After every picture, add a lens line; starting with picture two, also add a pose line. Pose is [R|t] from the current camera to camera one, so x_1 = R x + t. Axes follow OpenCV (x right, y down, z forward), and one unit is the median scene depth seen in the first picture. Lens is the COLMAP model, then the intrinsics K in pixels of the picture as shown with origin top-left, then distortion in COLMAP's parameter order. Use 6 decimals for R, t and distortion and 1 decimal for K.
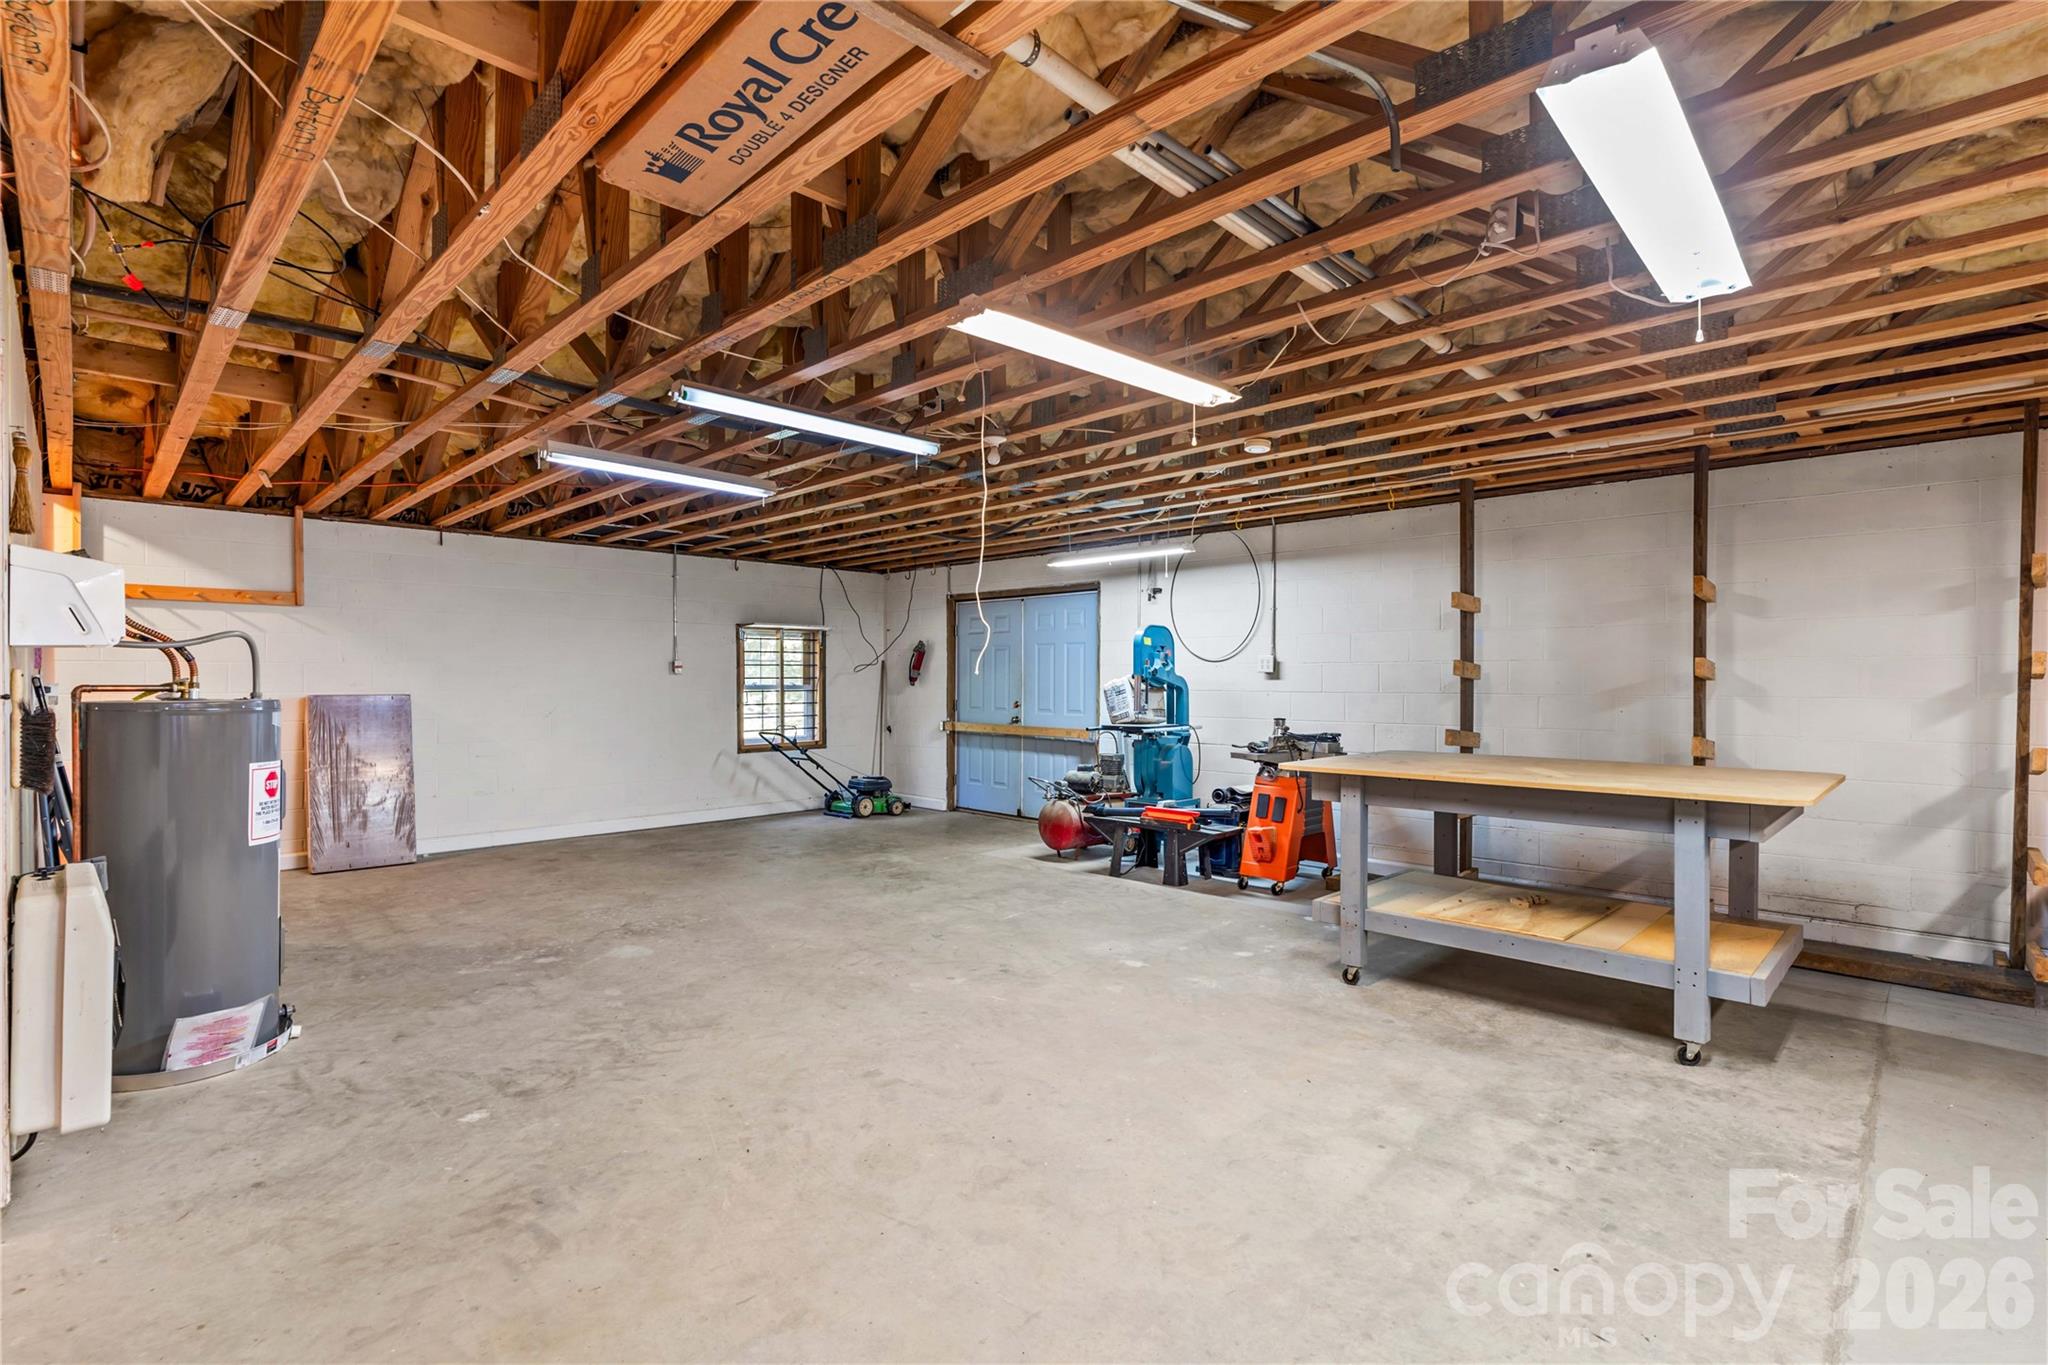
lens RADIAL K [[952.5, 0, 1027.5], [0, 952.5, 680.2], [0, 0, 1]] dist [-0.010399, 0.003334]
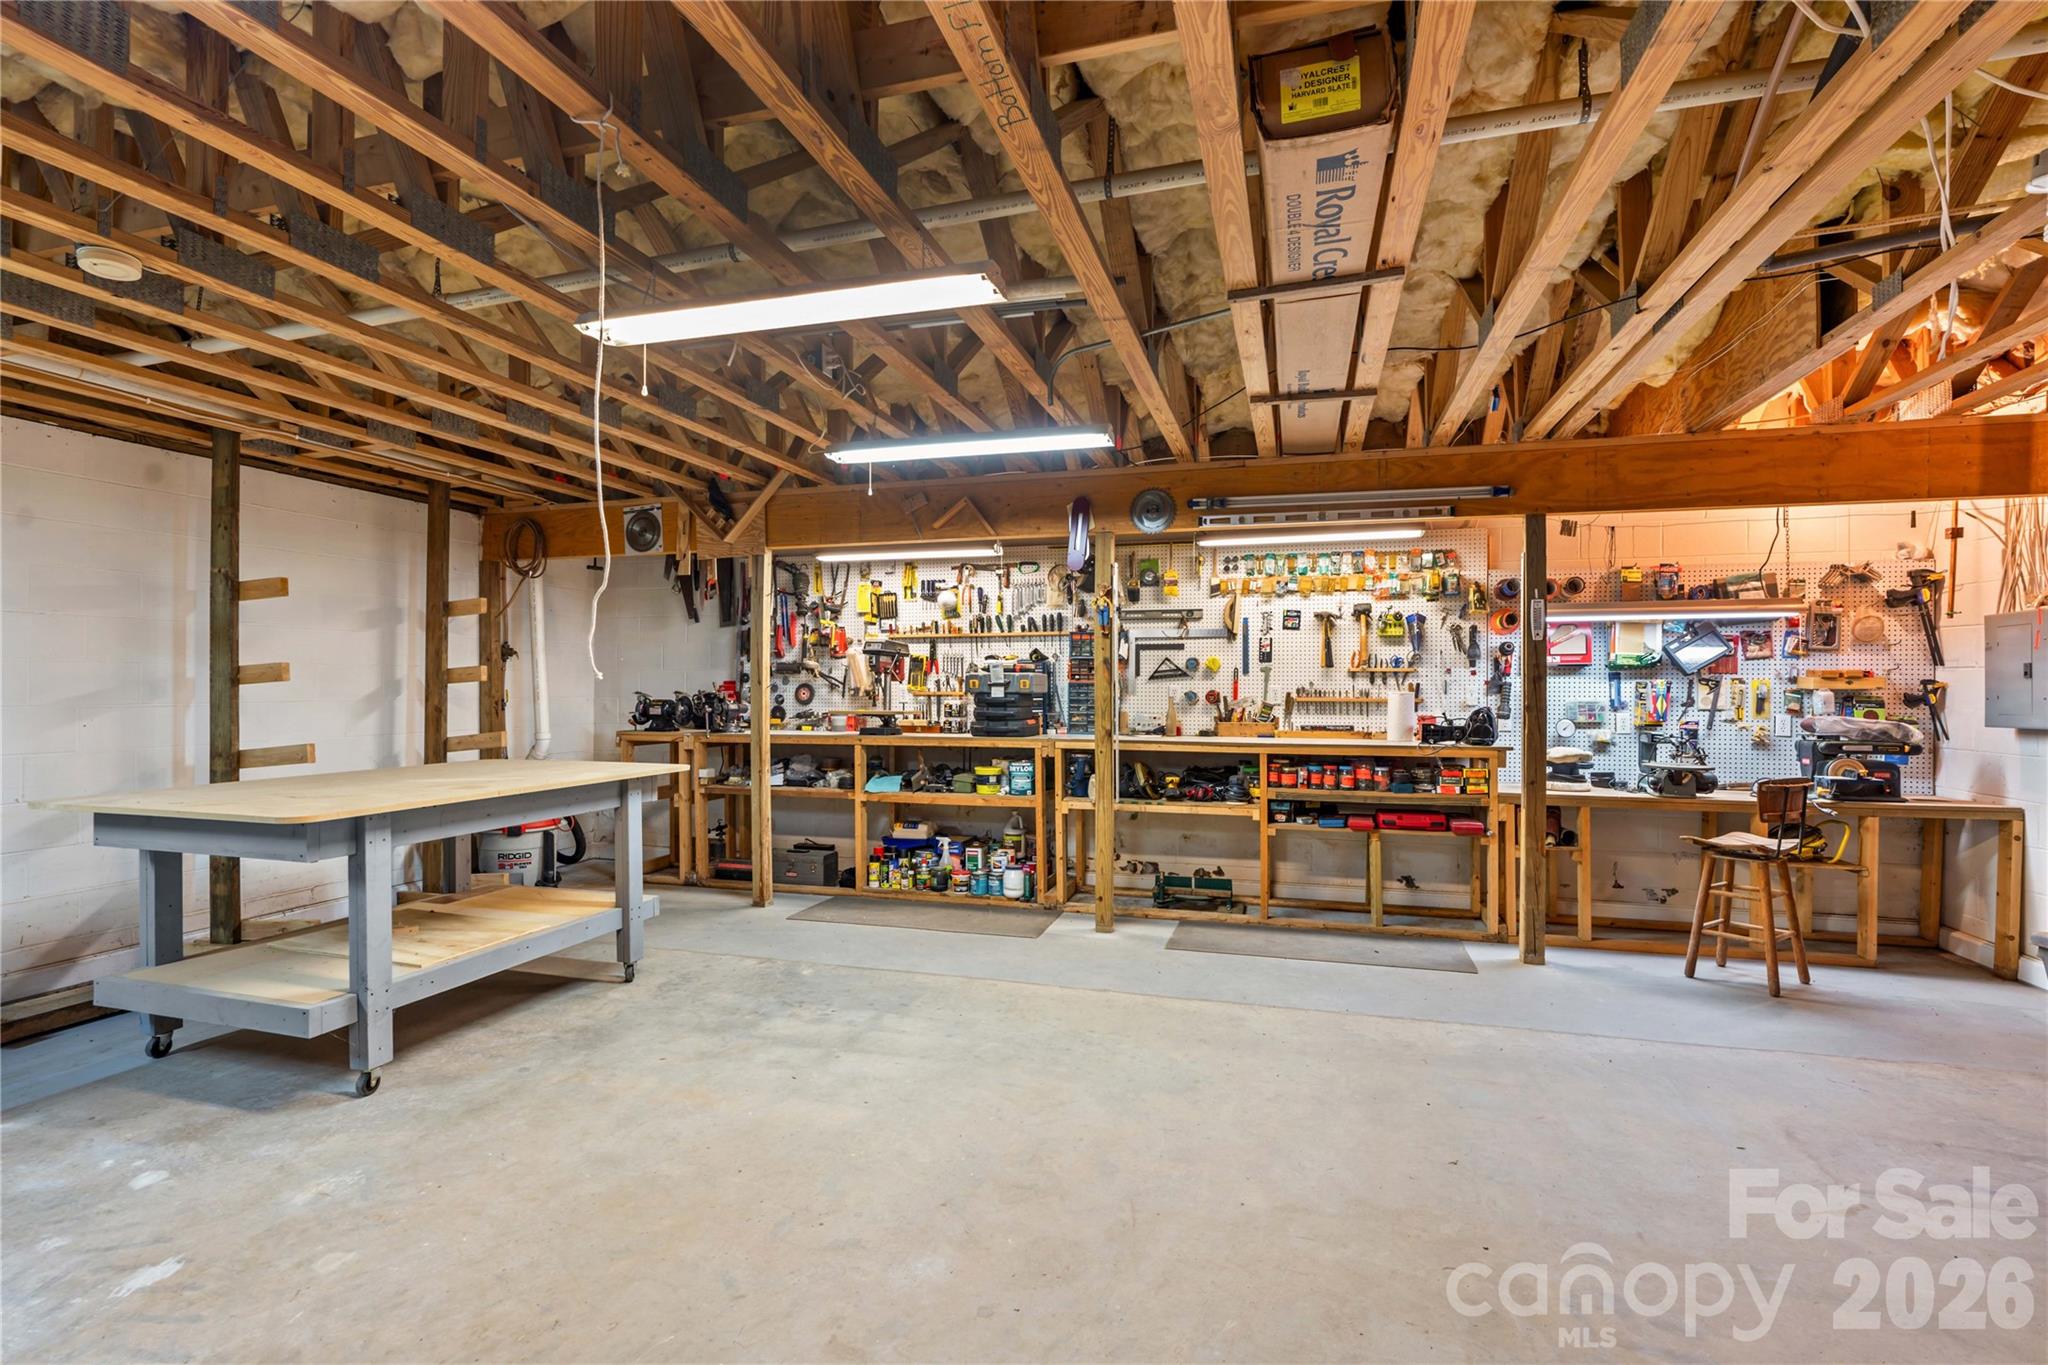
lens RADIAL K [[952.5, 0, 1020.3], [0, 952.5, 680.1], [0, 0, 1]] dist [-0.010399, 0.003334]
pose [[-0.471259, 0.001409, 0.881994, -0.630065], [-0.001809, 0.999995, -0.002563, -0.005217], [-0.881993, -0.002803, -0.471254, 1.015634]]
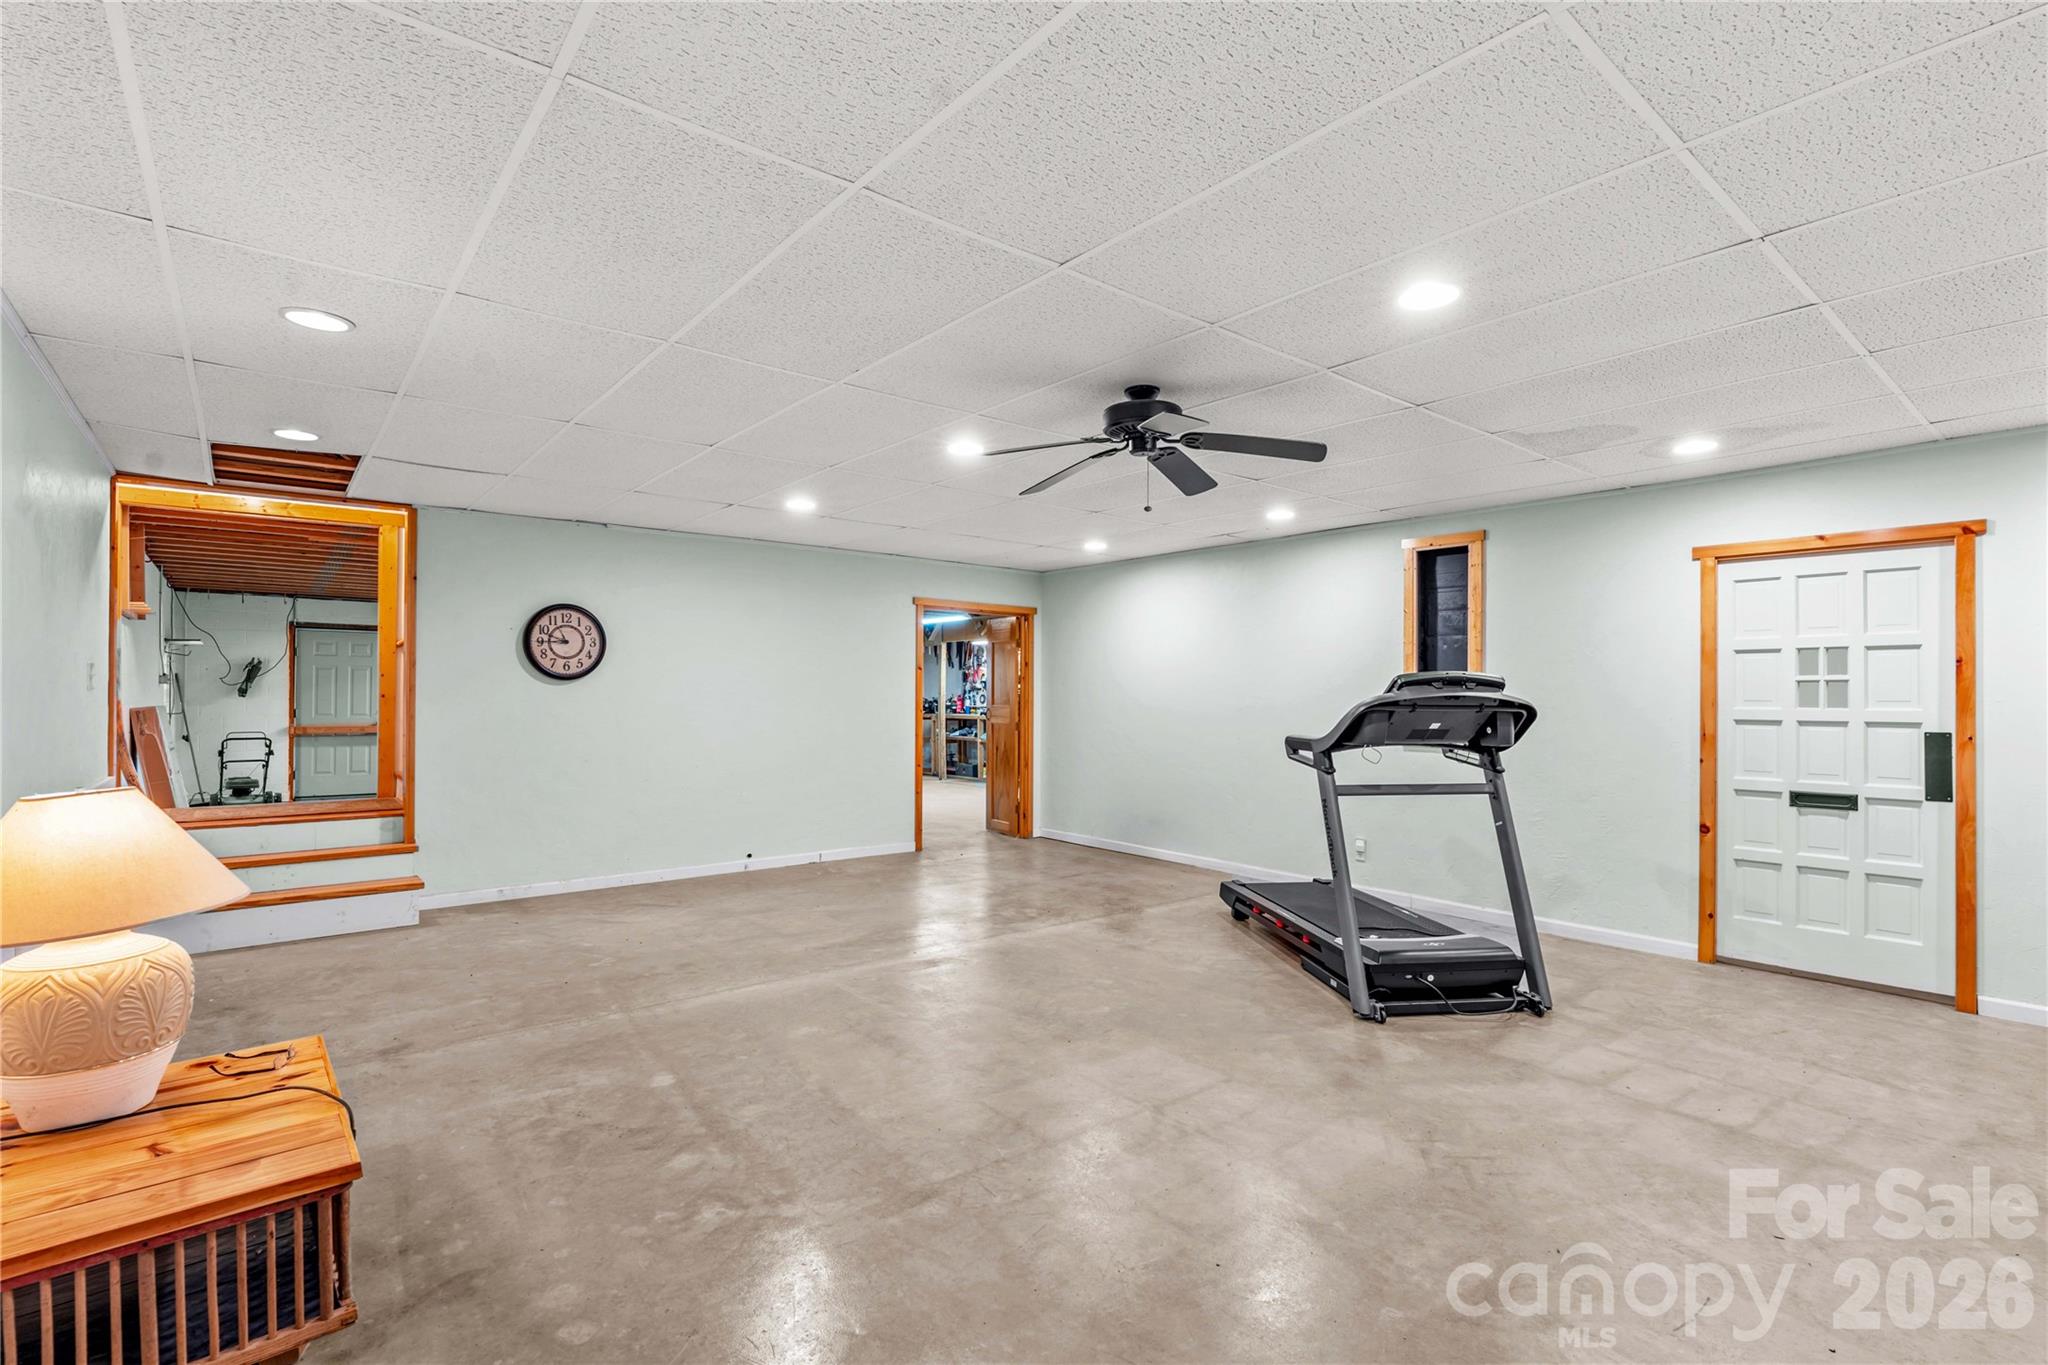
lens RADIAL K [[952.5, 0, 1032.9], [0, 952.5, 696.7], [0, 0, 1]] dist [-0.010399, 0.003334]
pose [[0.098369, -0.001376, 0.995149, -3.093409], [-0.004626, 0.999988, 0.001840, -0.000712], [-0.995139, -0.004785, 0.098362, -0.147248]]
